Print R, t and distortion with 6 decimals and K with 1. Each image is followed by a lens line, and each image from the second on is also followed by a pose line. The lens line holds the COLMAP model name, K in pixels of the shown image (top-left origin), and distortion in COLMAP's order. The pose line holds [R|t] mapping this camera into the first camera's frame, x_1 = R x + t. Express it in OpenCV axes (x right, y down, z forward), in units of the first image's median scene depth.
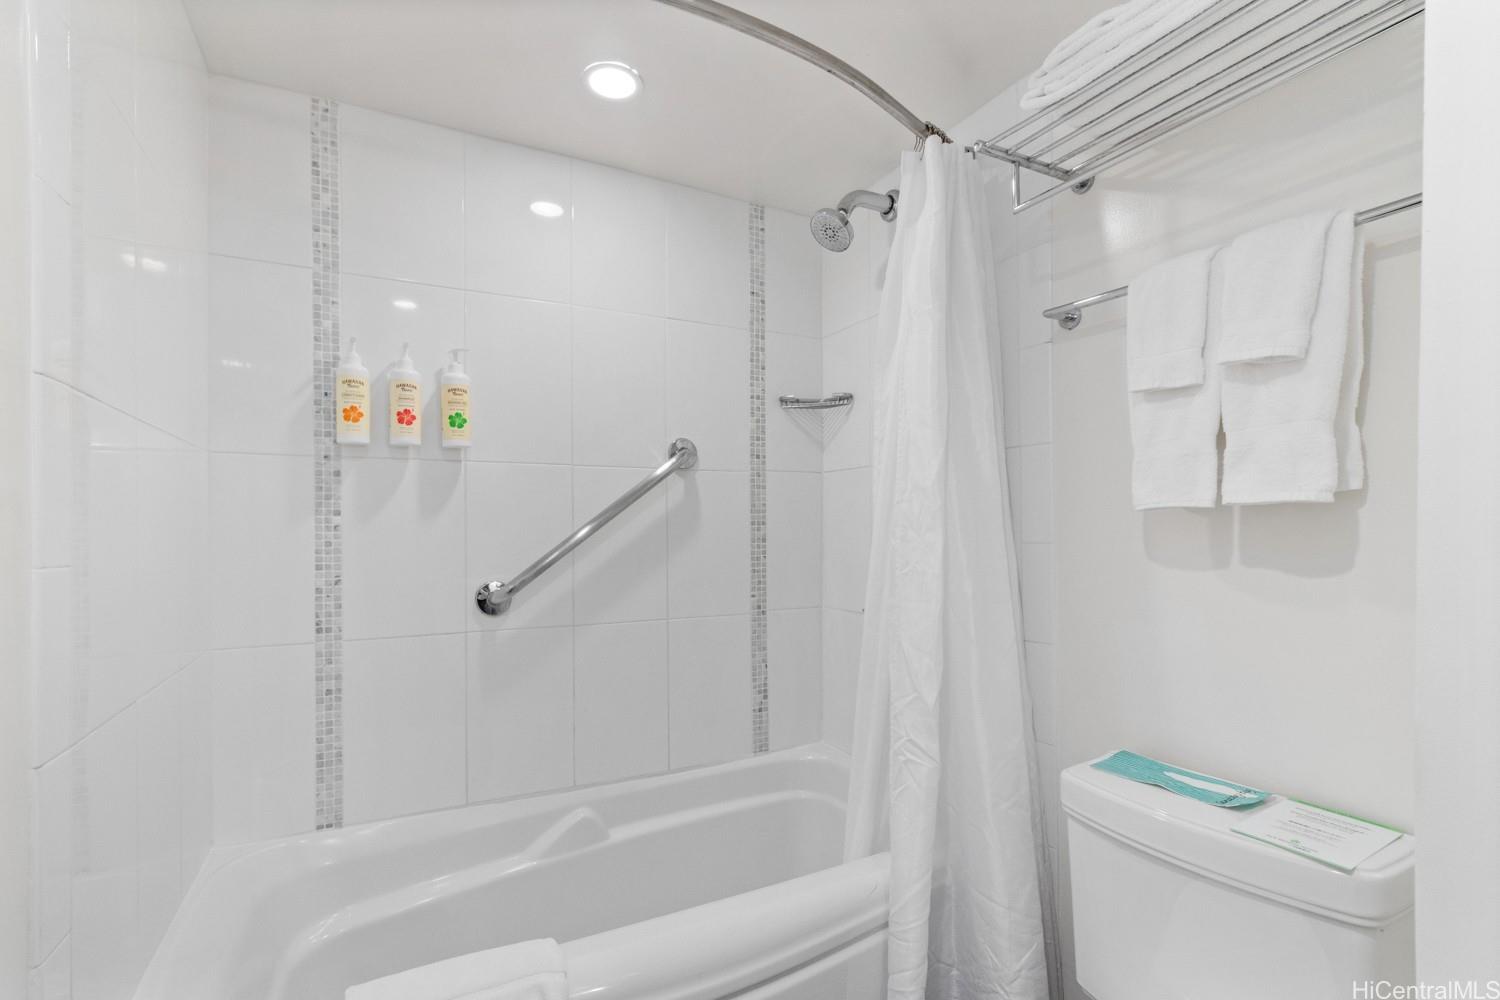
lens RADIAL K [[694.9, 0, 741.6], [0, 694.9, 508.7], [0, 0, 1]] dist [0.004480, 0.000803]
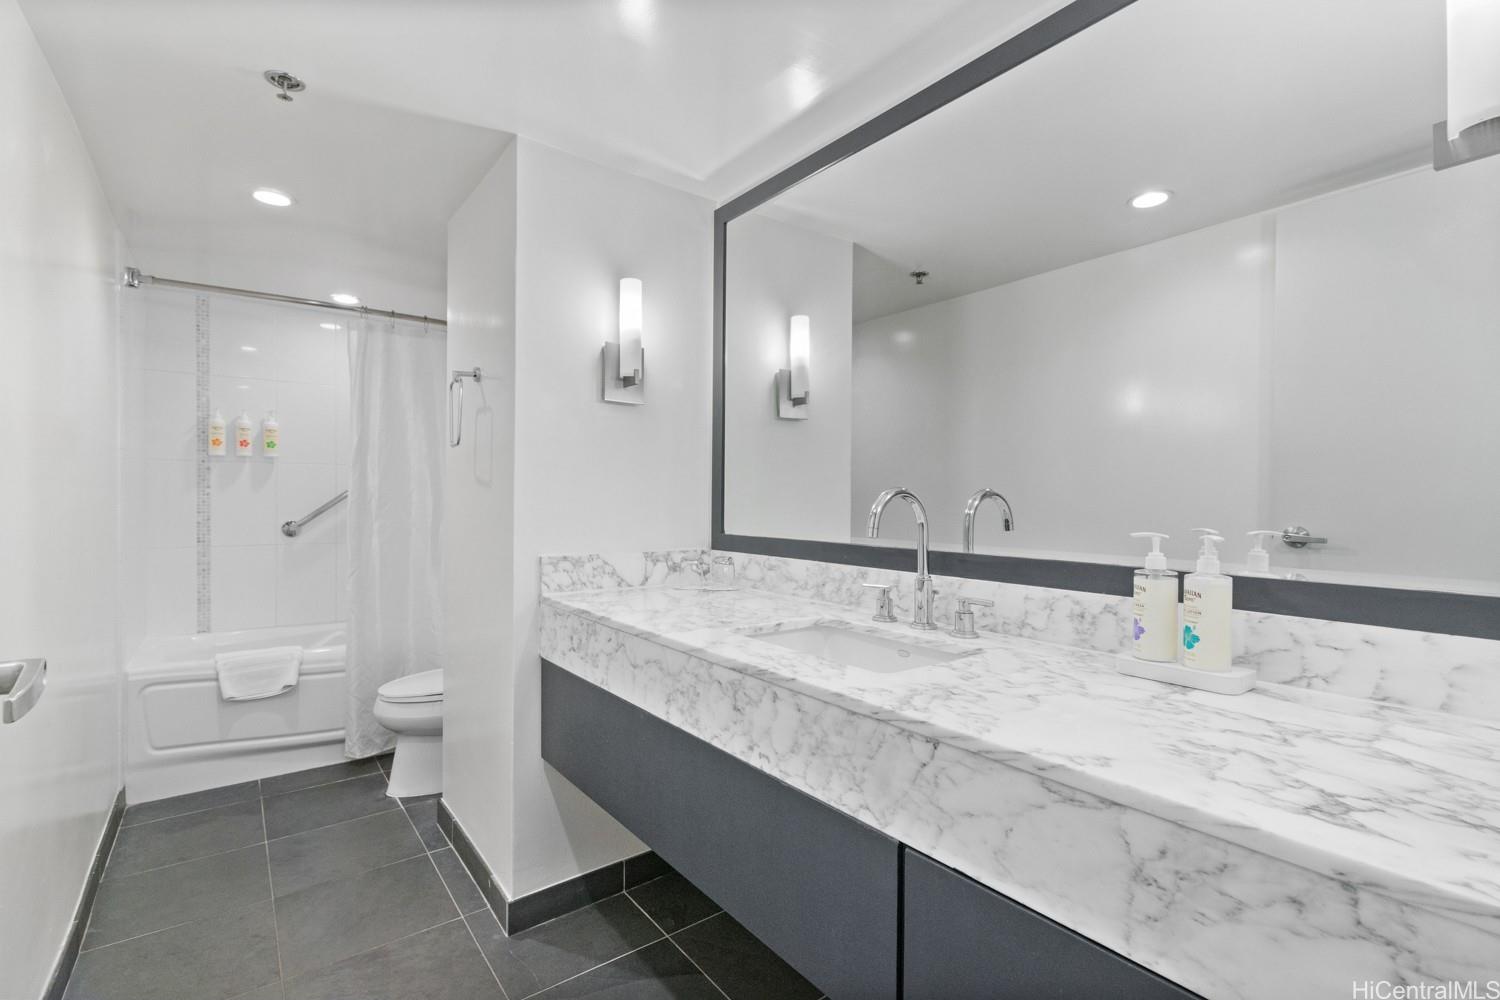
lens RADIAL K [[694.9, 0, 759.8], [0, 694.9, 495.7], [0, 0, 1]] dist [0.004480, 0.000803]
pose [[0.986716, 0.006002, 0.162346, 0.754782], [-0.006530, 0.999975, 0.002722, 0.015310], [-0.162326, -0.003746, 0.986730, -1.409645]]
